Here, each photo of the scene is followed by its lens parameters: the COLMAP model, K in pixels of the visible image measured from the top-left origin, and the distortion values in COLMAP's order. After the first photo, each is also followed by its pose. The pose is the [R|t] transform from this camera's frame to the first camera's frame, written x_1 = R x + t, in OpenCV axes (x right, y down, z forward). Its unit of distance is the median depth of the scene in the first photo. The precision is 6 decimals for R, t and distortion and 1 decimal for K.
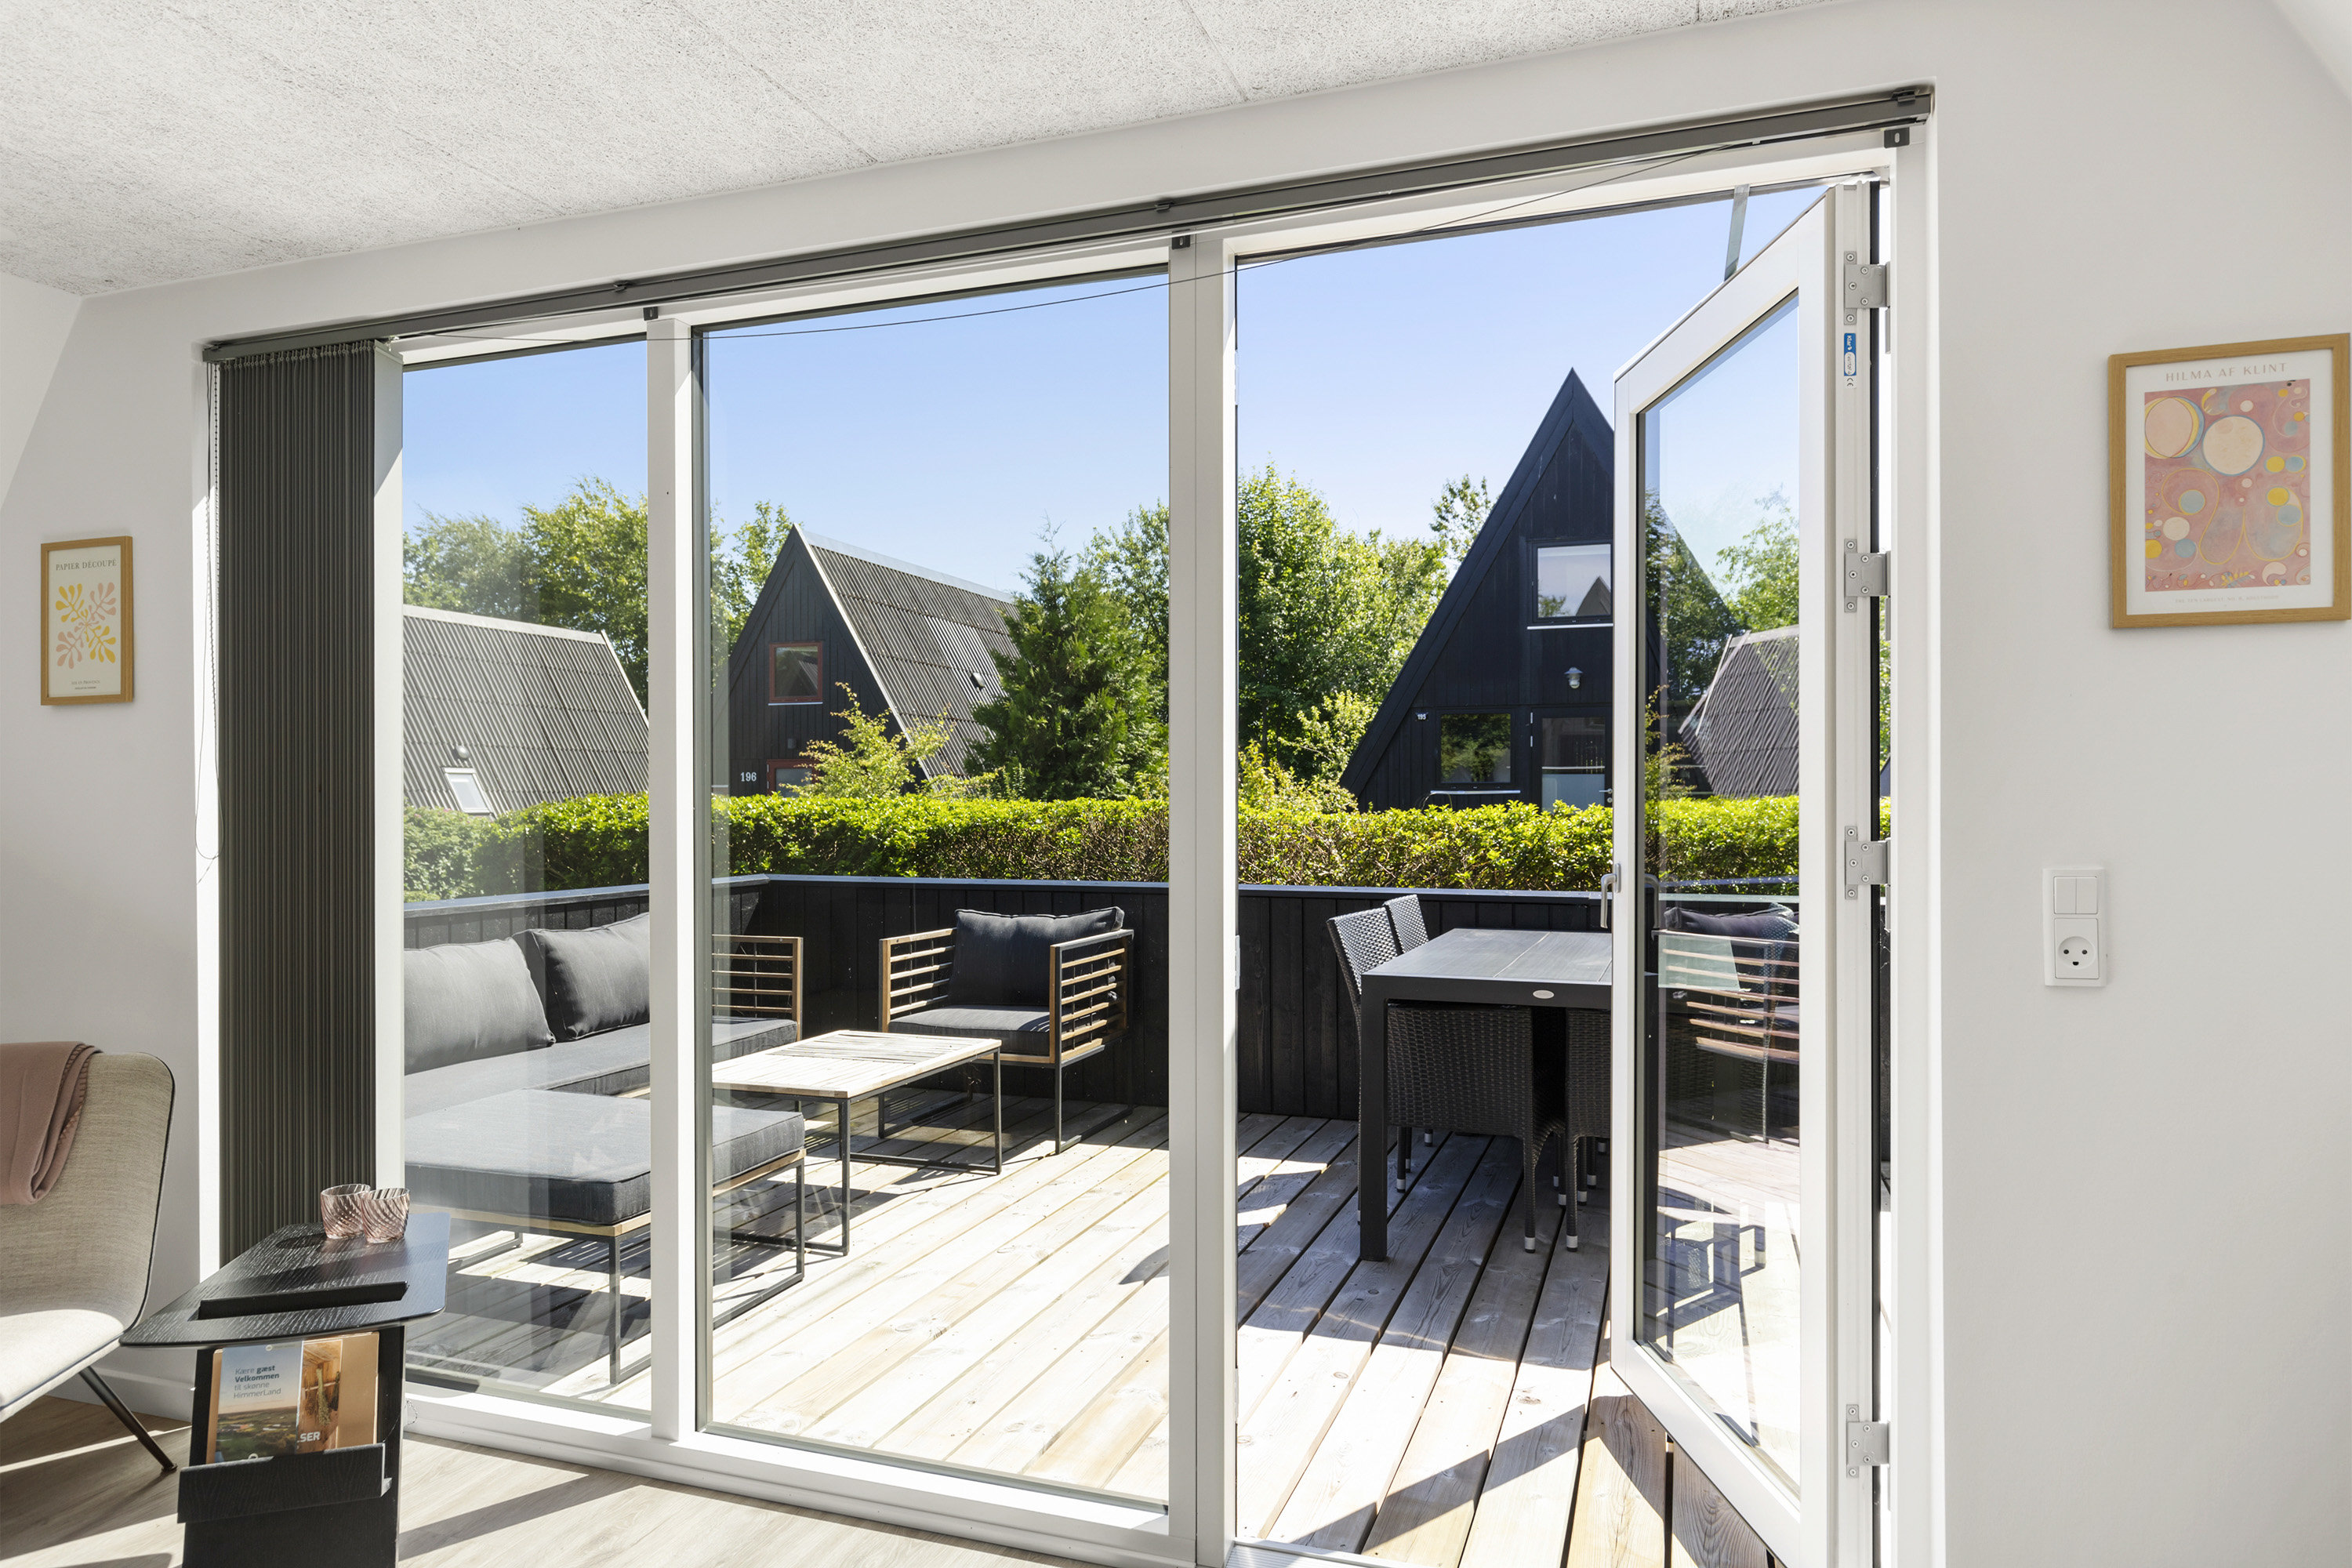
lens RADIAL K [[1469.5, 0, 1173.8], [0, 1469.5, 791.6], [0, 0, 1]] dist [0.001781, 0.001180]
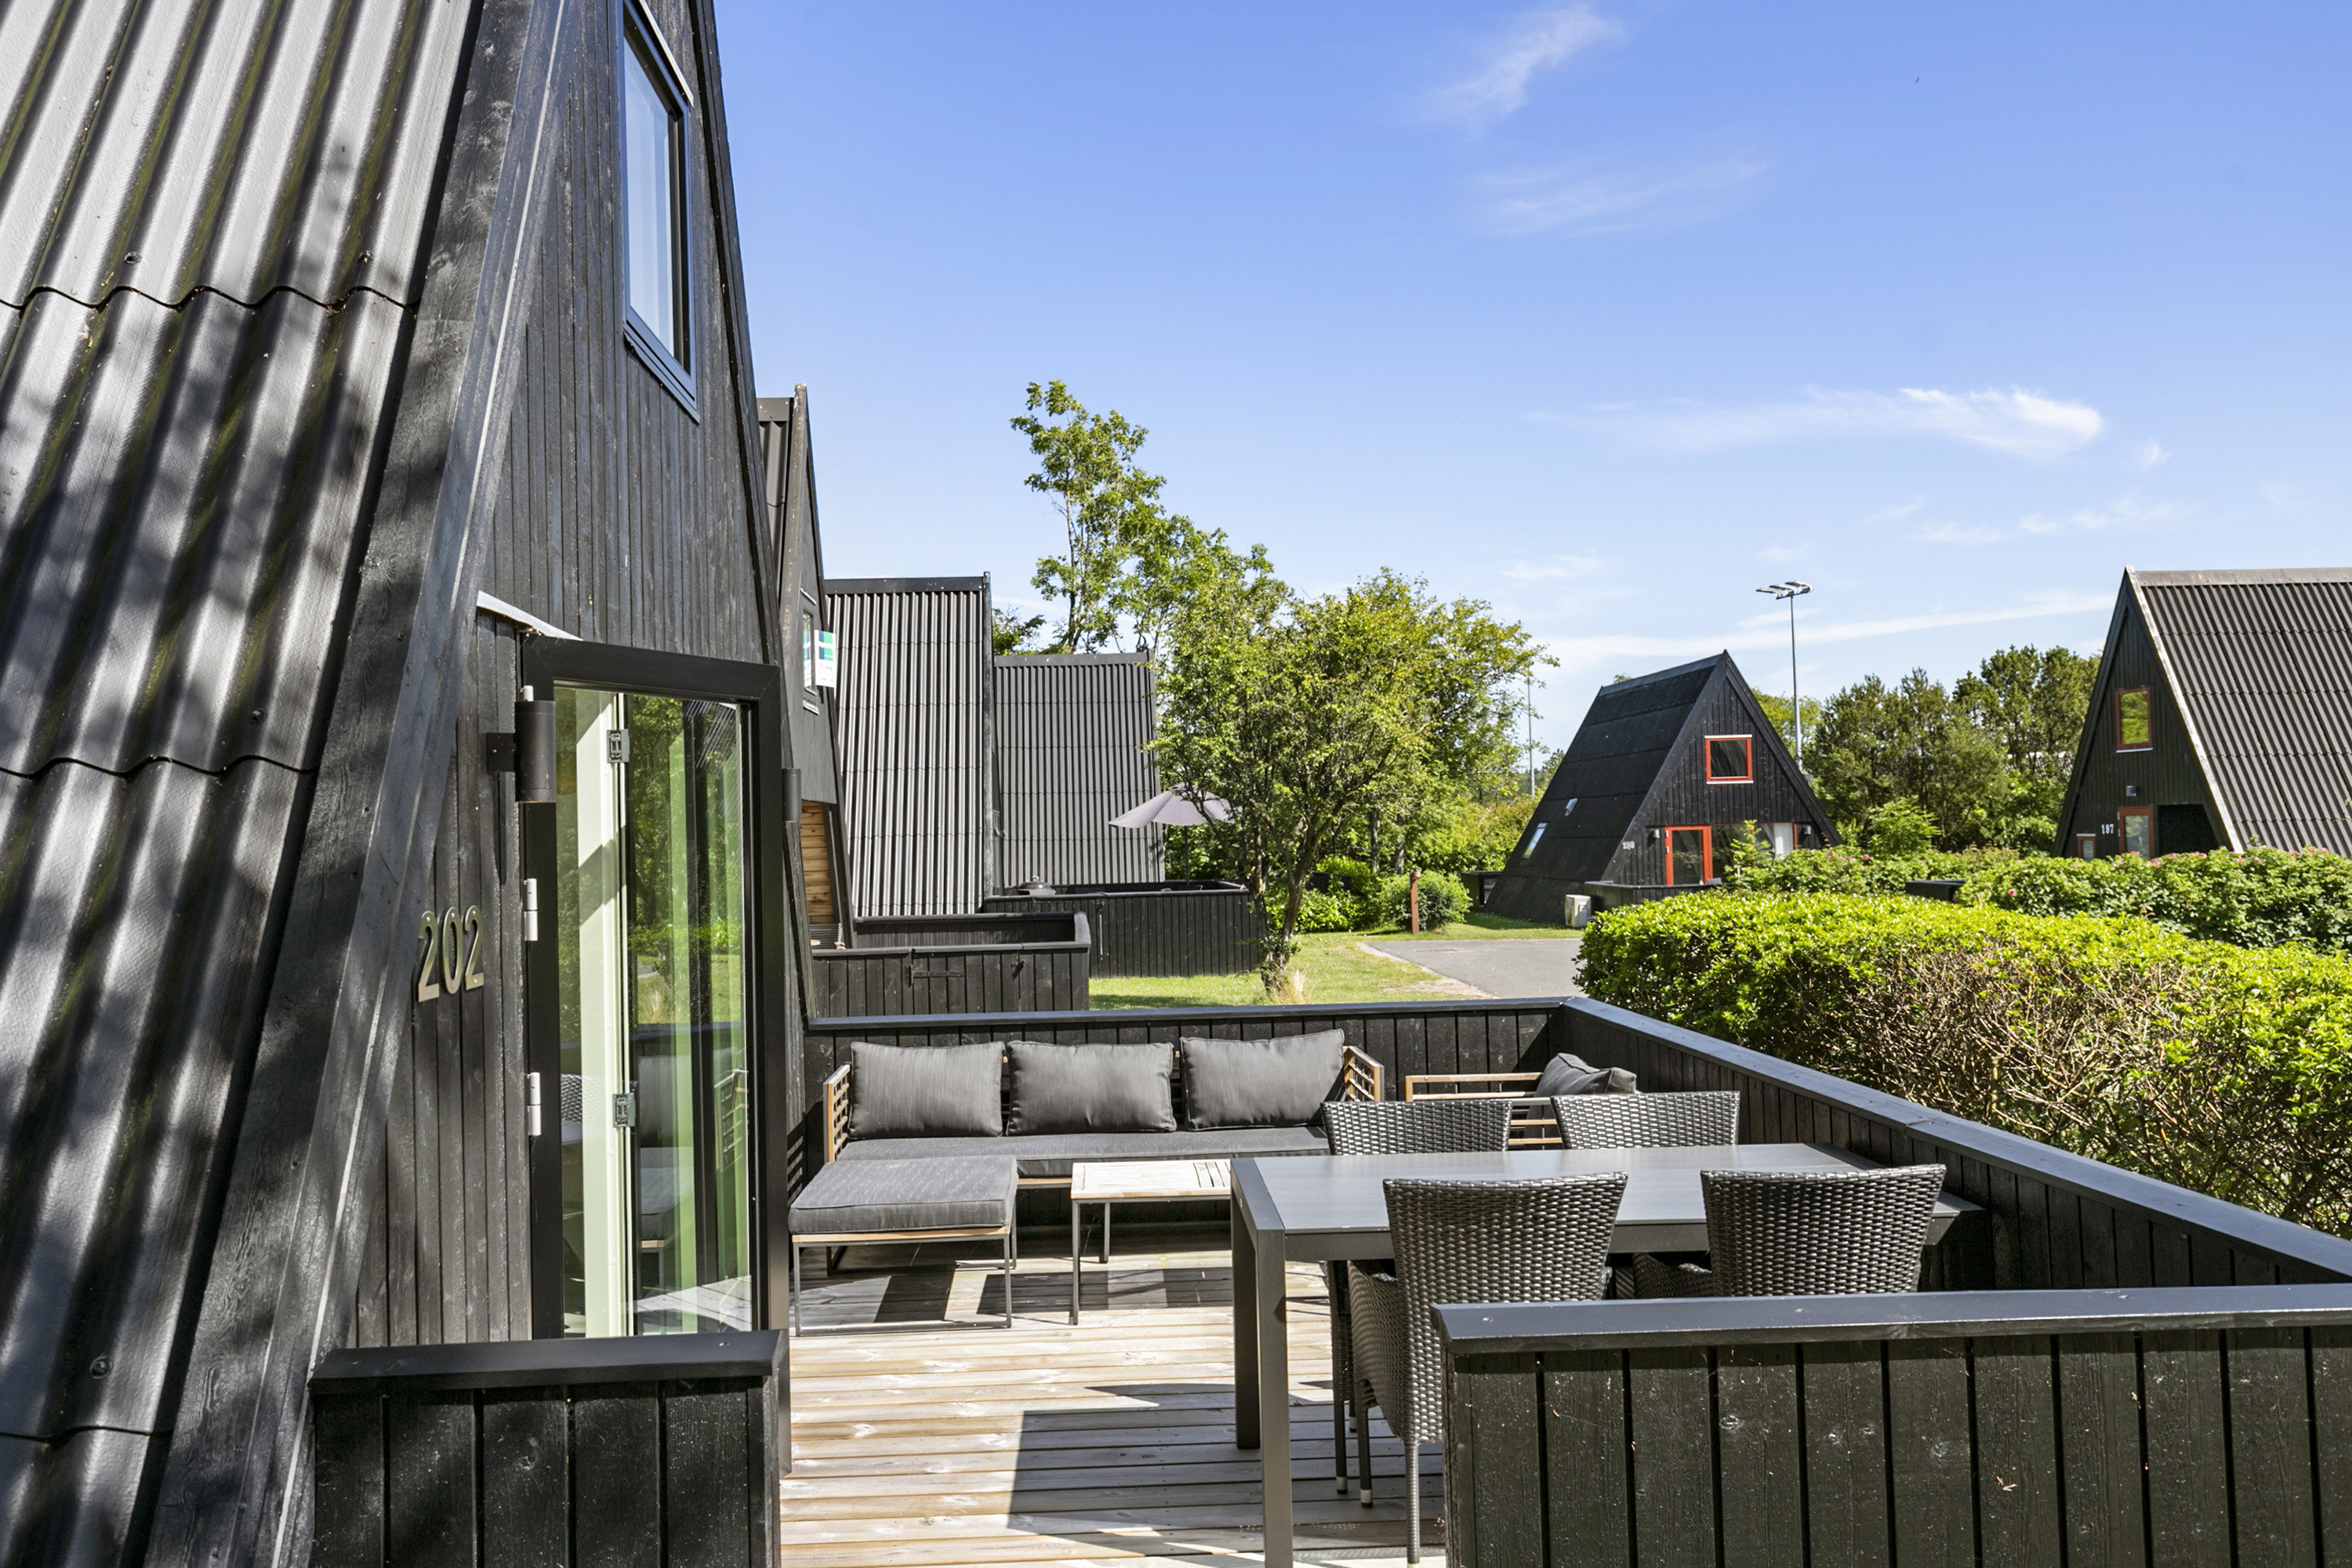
lens RADIAL K [[1982.9, 0, 1176.6], [0, 1982.9, 783.0], [0, 0, 1]] dist [0.063525, 0.002814]
pose [[0.369044, -0.031523, -0.928877, 0.793289], [0.032618, 0.999248, -0.020952, -0.061195], [0.928839, -0.022566, 0.369795, 0.261712]]
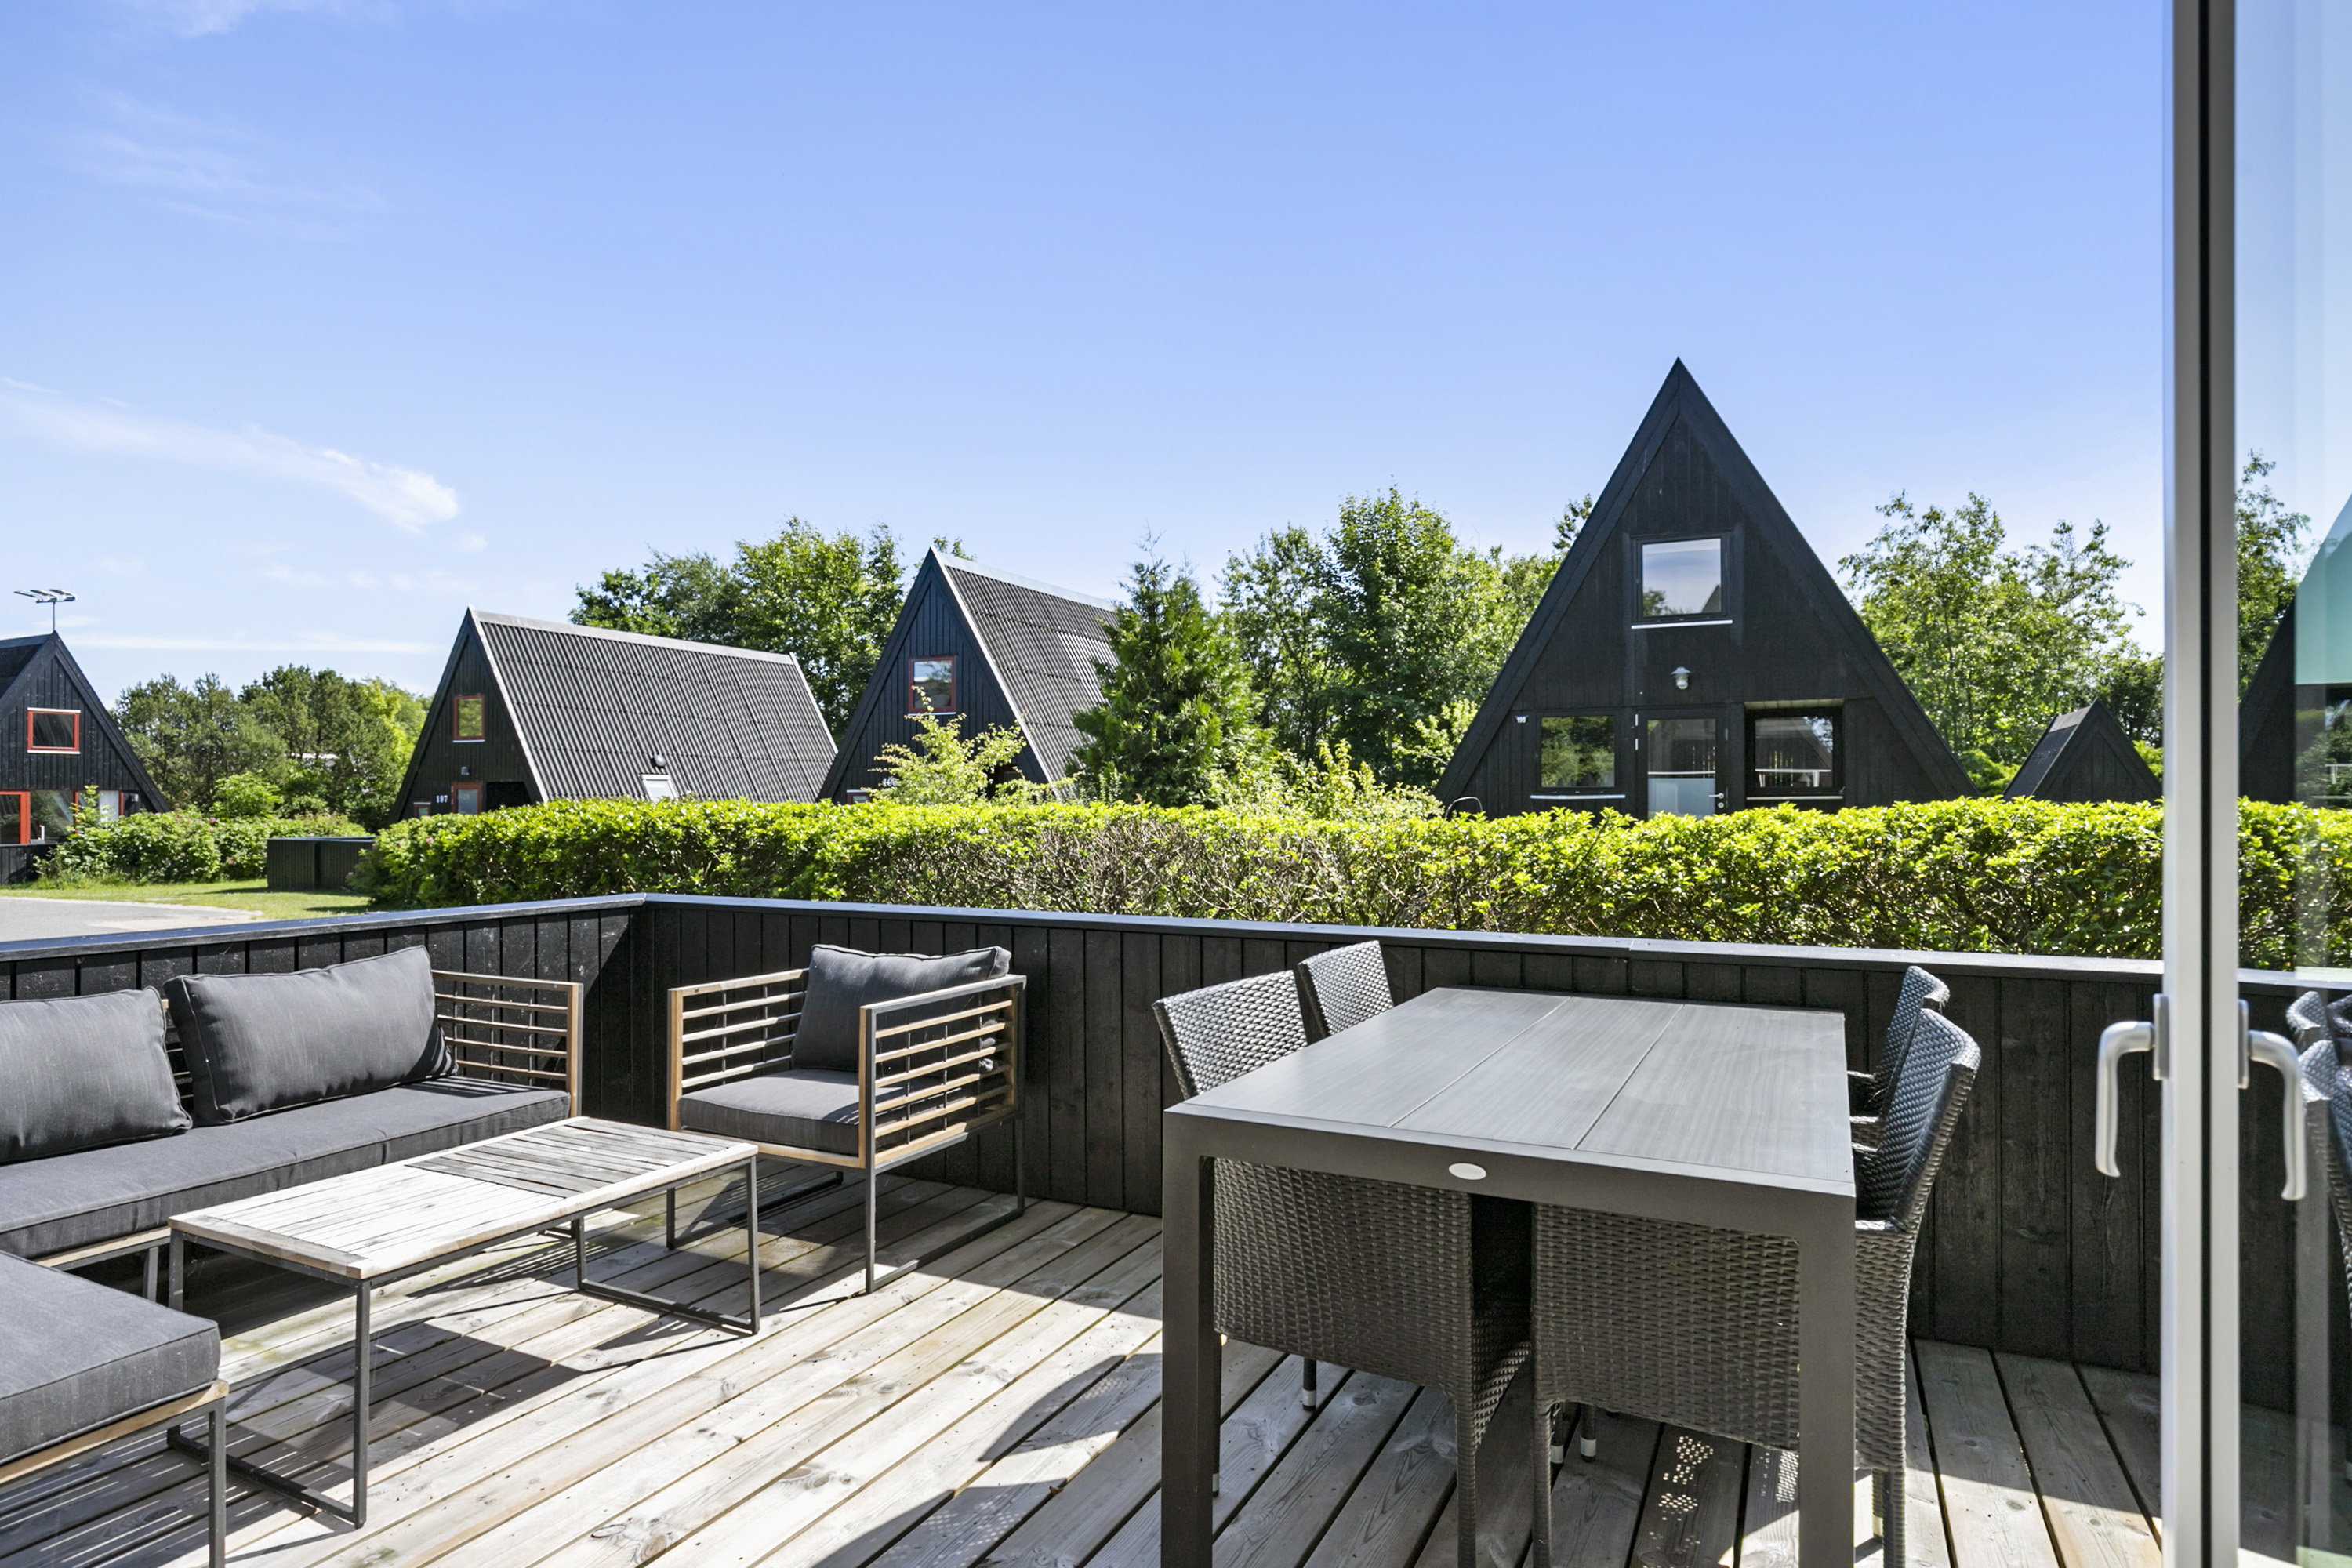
lens RADIAL K [[1295.5, 0, 1174.9], [0, 1295.5, 795.9], [0, 0, 1]] dist [-0.013311, 0.001072]
pose [[0.992527, 0.000513, -0.122027, 0.109077], [-0.000557, 1.000000, -0.000326, 0.000236], [0.122027, 0.000392, 0.992527, 0.279015]]
